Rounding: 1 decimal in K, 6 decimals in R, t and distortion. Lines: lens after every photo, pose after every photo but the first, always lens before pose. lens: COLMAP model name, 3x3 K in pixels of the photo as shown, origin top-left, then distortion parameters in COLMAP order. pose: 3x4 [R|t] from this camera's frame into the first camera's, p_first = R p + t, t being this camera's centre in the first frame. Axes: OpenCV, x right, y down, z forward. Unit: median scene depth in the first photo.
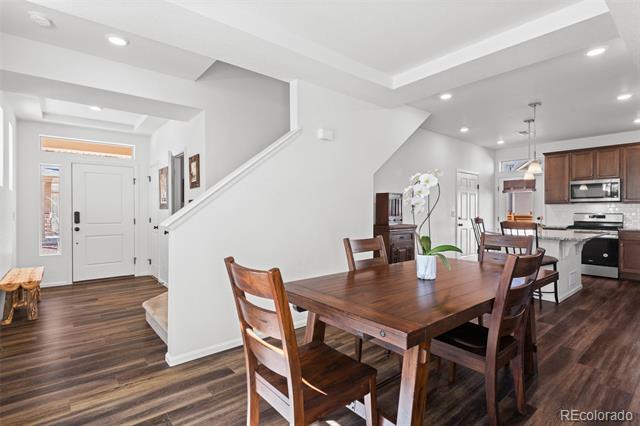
lens RADIAL K [[315.5, 0, 330.8], [0, 315.5, 213.4], [0, 0, 1]] dist [0.002847, 0.000380]
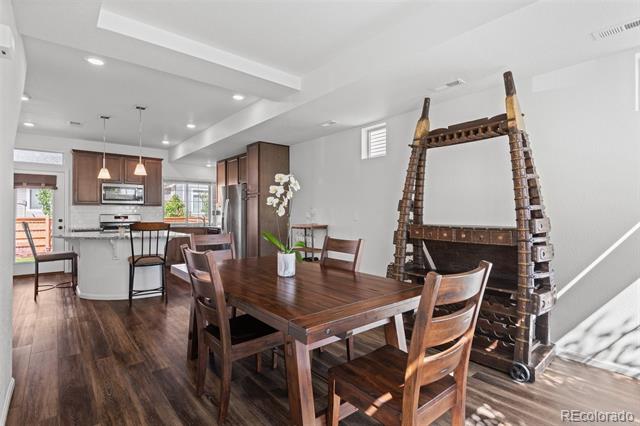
lens RADIAL K [[315.6, 0, 320.0], [0, 315.6, 213.0], [0, 0, 1]] dist [0.026899, 0.000053]
pose [[0.024962, -0.000756, 0.999688, -0.259697], [0.005703, 0.999984, 0.000613, -0.002417], [-0.999672, 0.005686, 0.024966, 0.293783]]
